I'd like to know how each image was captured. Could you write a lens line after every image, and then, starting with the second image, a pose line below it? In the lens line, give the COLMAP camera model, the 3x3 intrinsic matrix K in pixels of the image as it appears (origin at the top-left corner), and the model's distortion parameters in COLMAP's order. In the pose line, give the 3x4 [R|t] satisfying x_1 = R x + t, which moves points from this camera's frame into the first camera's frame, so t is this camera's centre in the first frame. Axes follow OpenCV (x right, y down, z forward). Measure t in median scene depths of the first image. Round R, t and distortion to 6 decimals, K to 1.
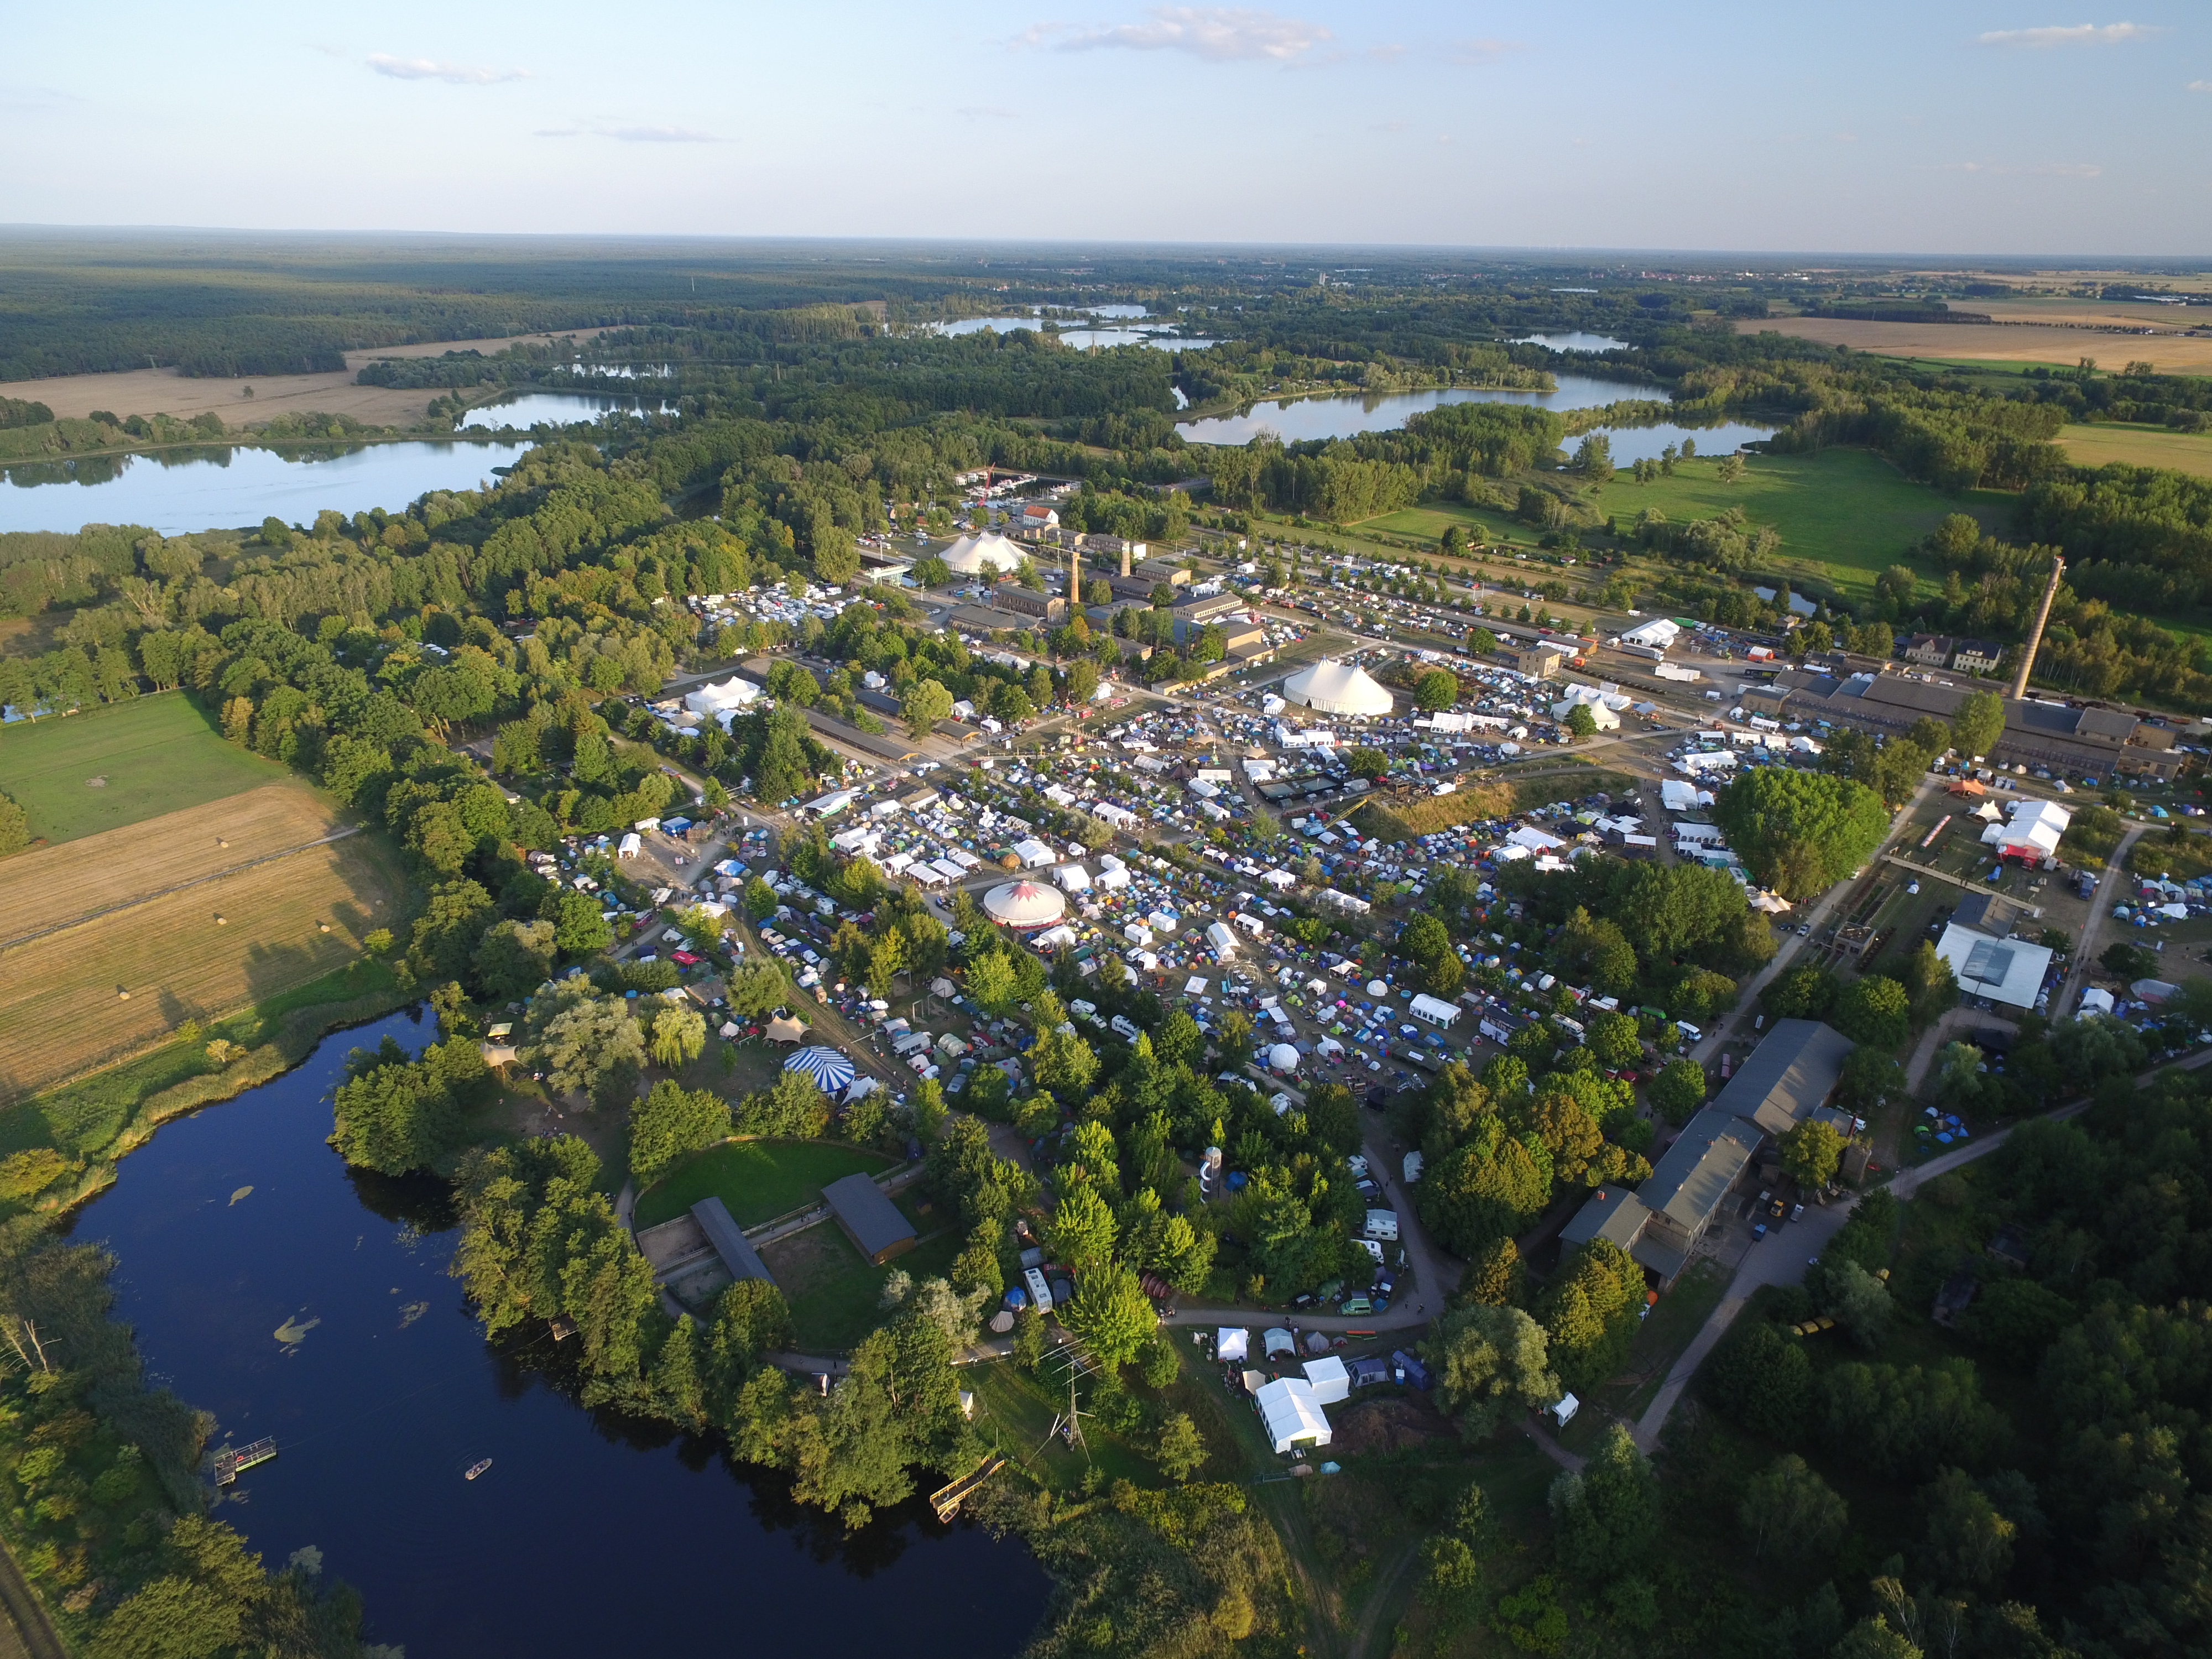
lens RADIAL K [[1289.7, 0, 1108.2], [0, 1289.7, 834.0], [0, 0, 1]] dist [-0.009298, 0.013910]
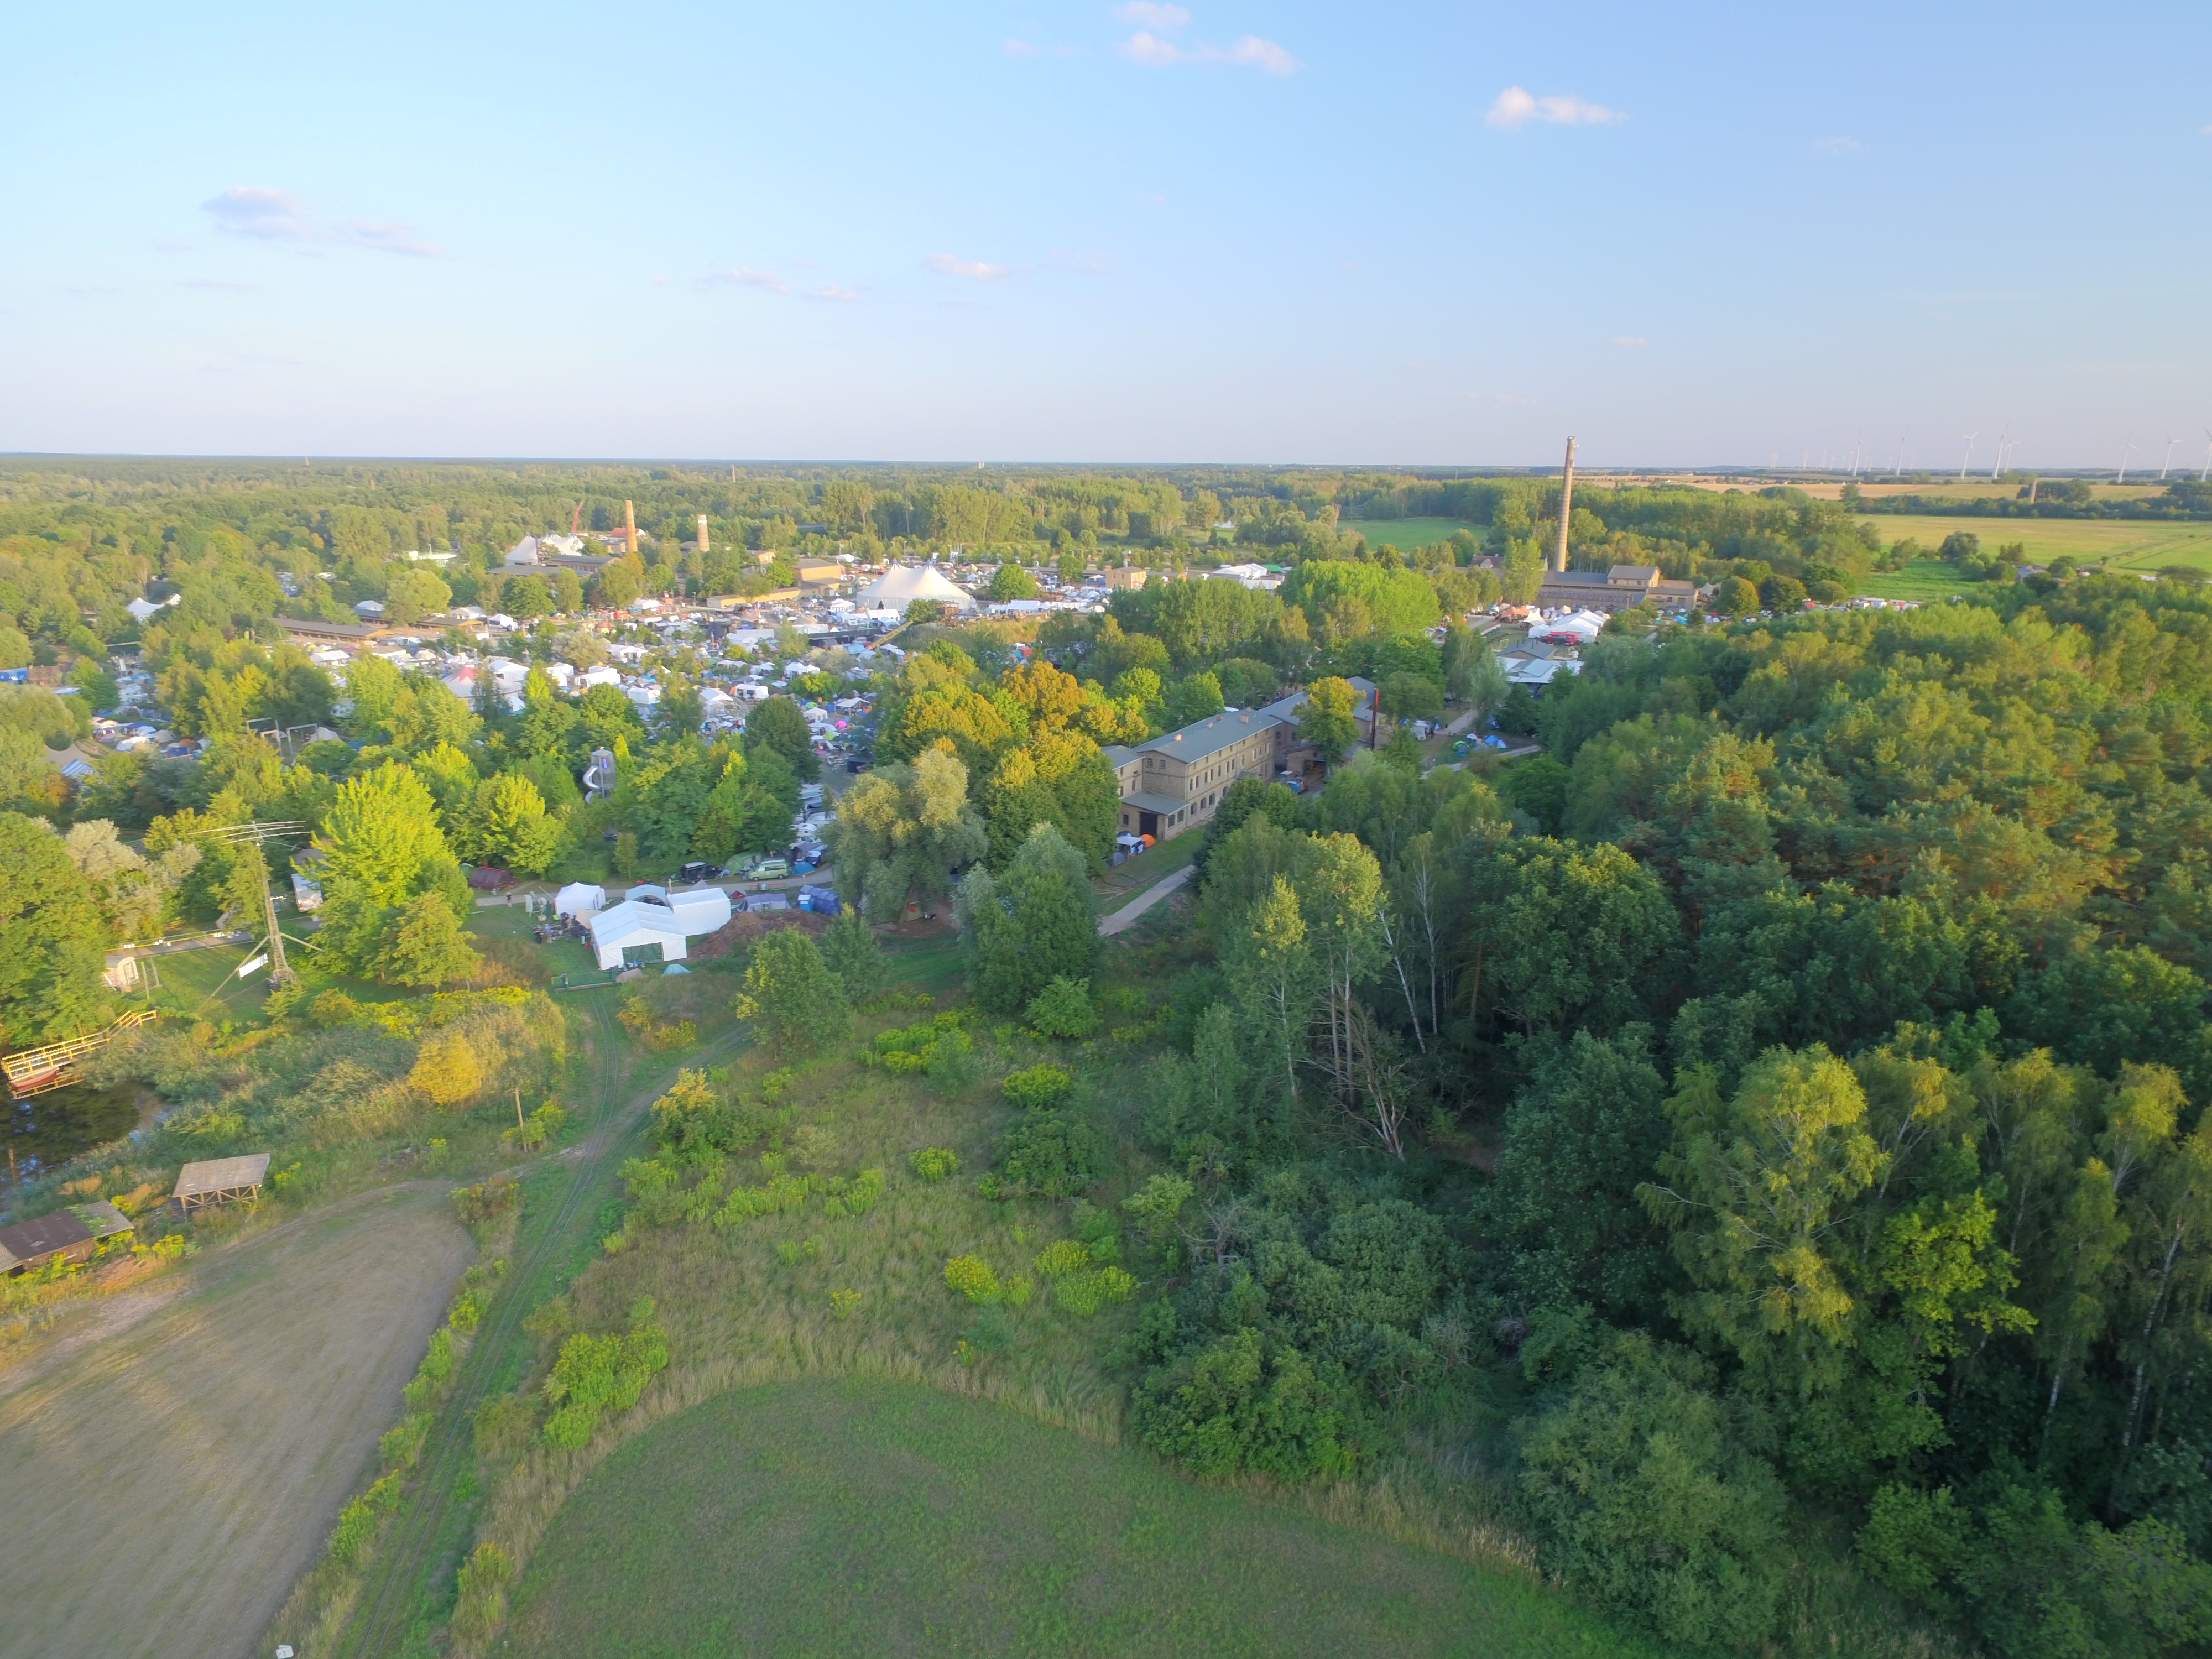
lens RADIAL K [[1289.7, 0, 1109.2], [0, 1289.7, 834.3], [0, 0, 1]] dist [-0.009298, 0.013910]
pose [[0.971925, -0.069579, 0.224768, 0.120798], [0.102941, 0.984744, -0.140293, 0.261992], [-0.211577, 0.159492, 0.964260, 0.123124]]
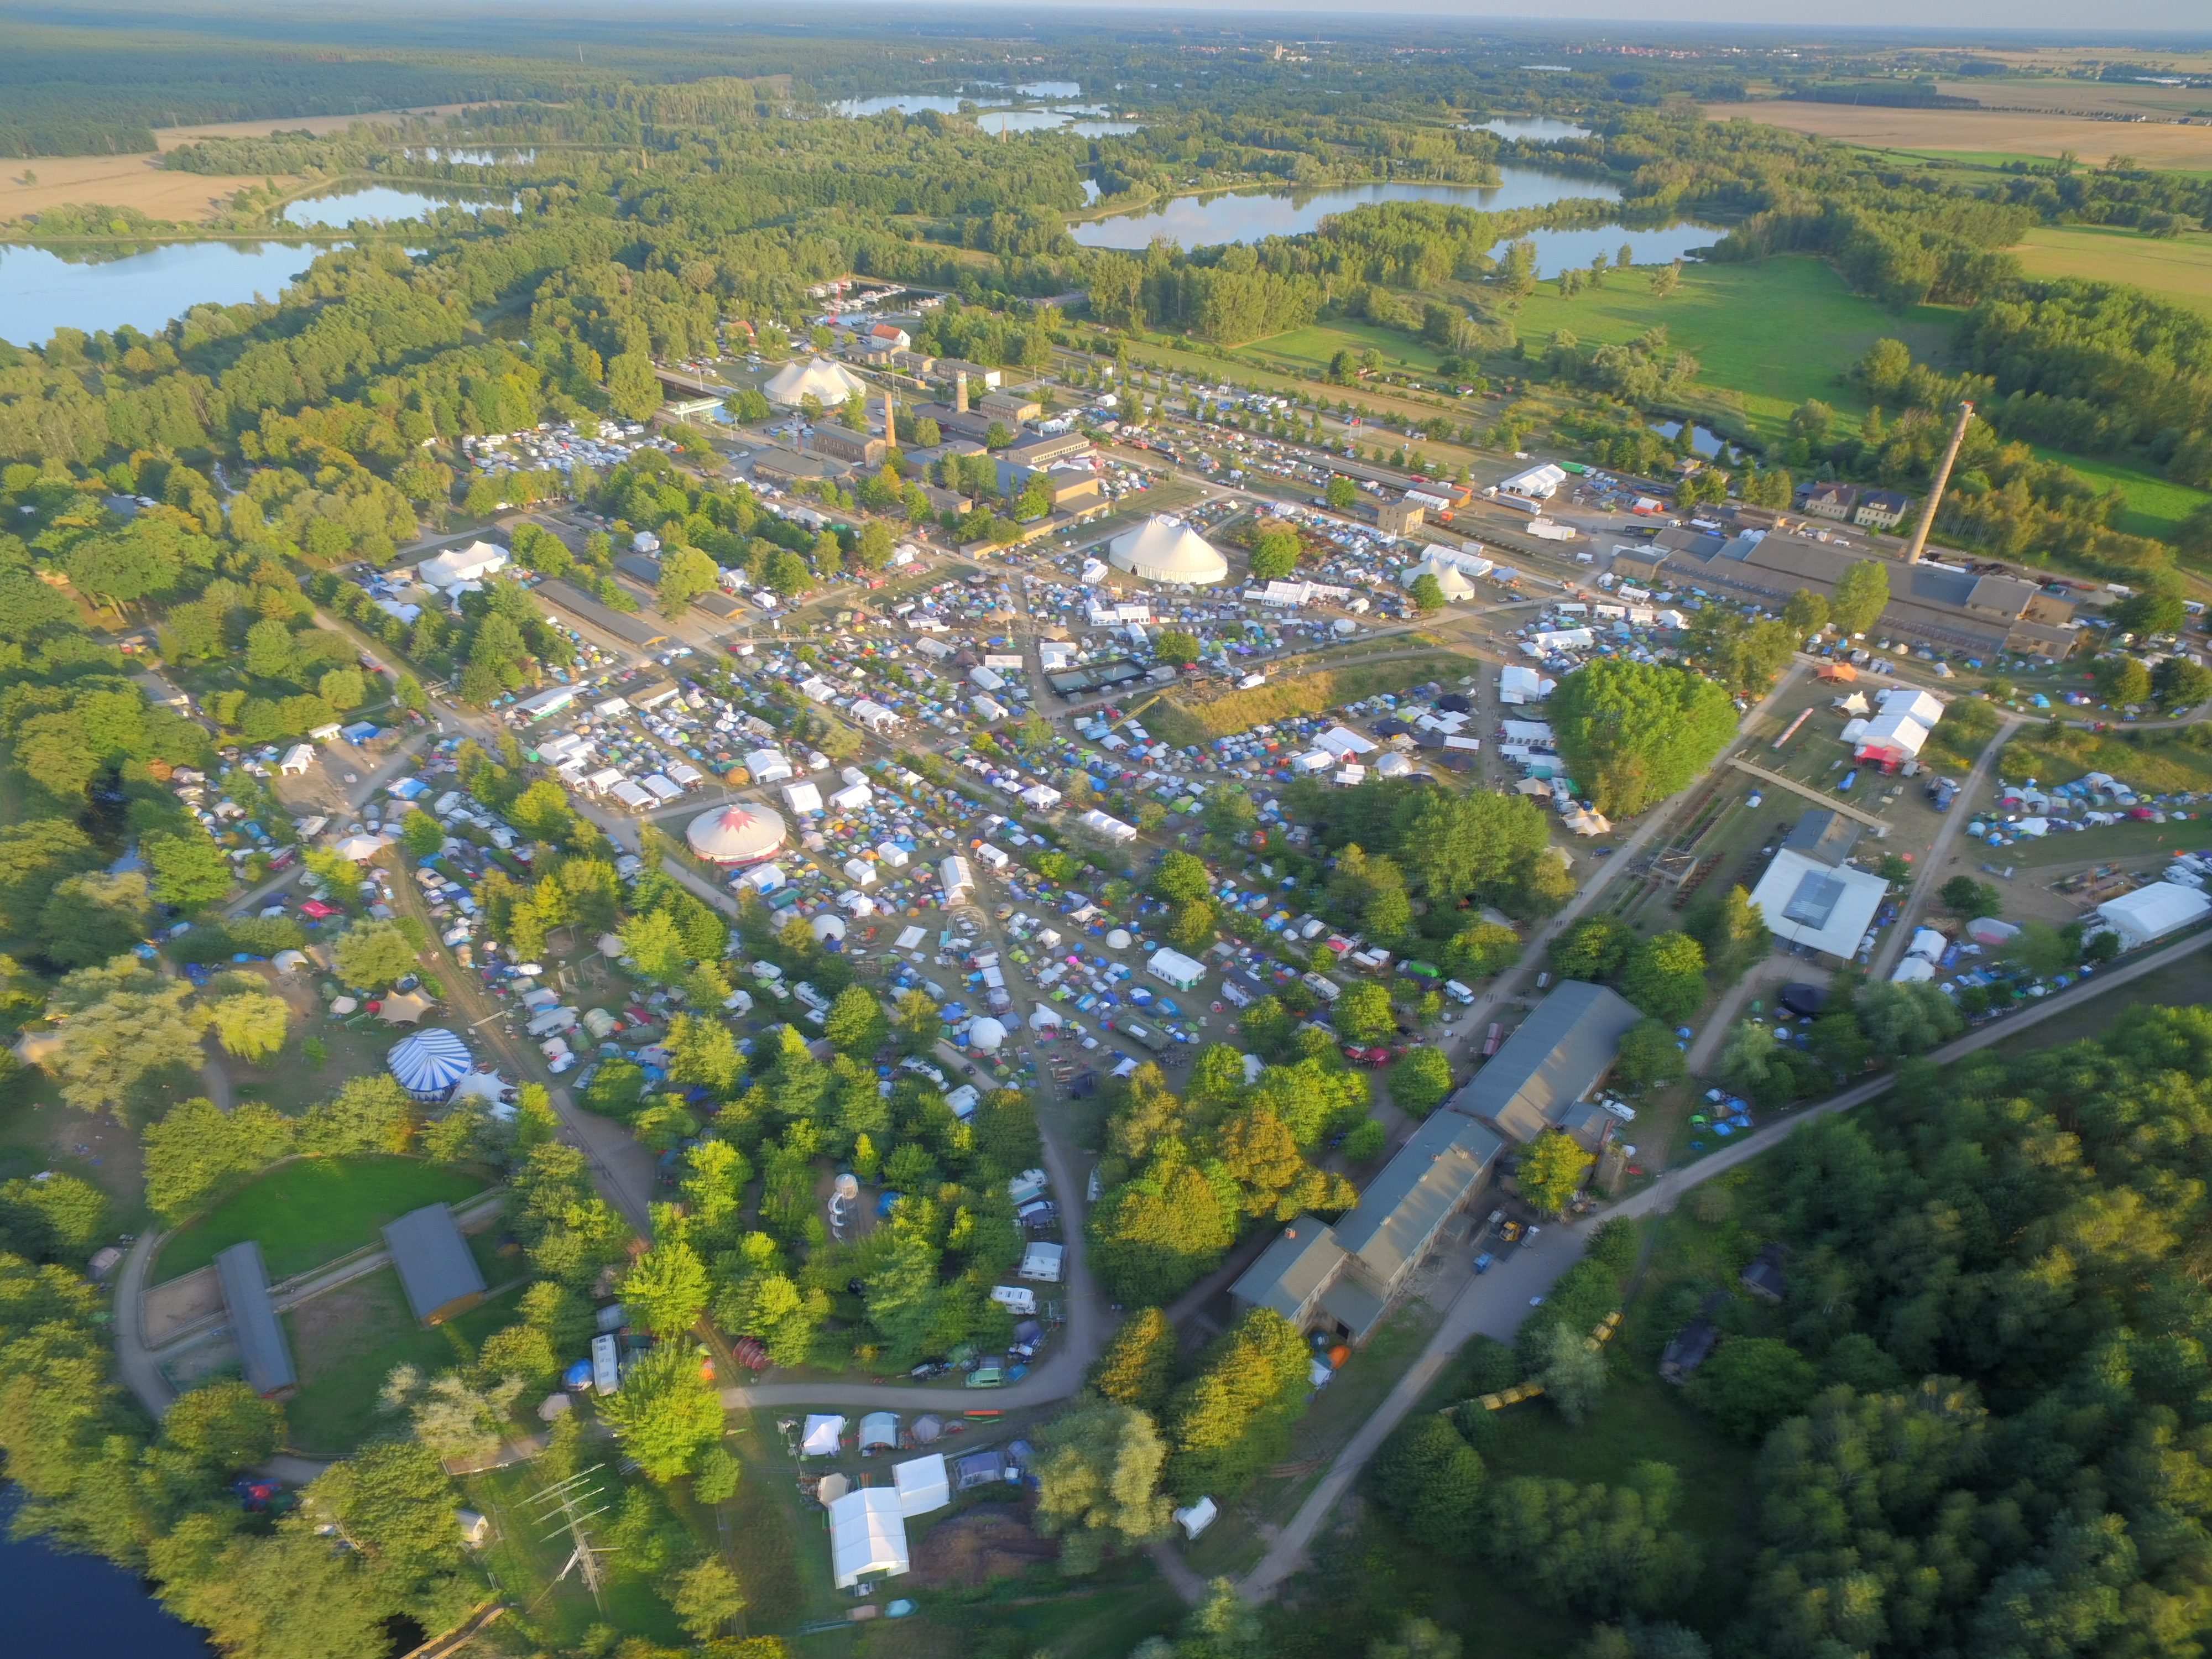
lens RADIAL K [[1289.7, 0, 1110.0], [0, 1289.7, 831.7], [0, 0, 1]] dist [-0.009298, 0.013910]
pose [[0.999502, -0.009418, 0.030106, 0.139821], [0.005171, 0.990398, 0.138149, -0.056704], [-0.031118, -0.137925, 0.989954, 0.118079]]
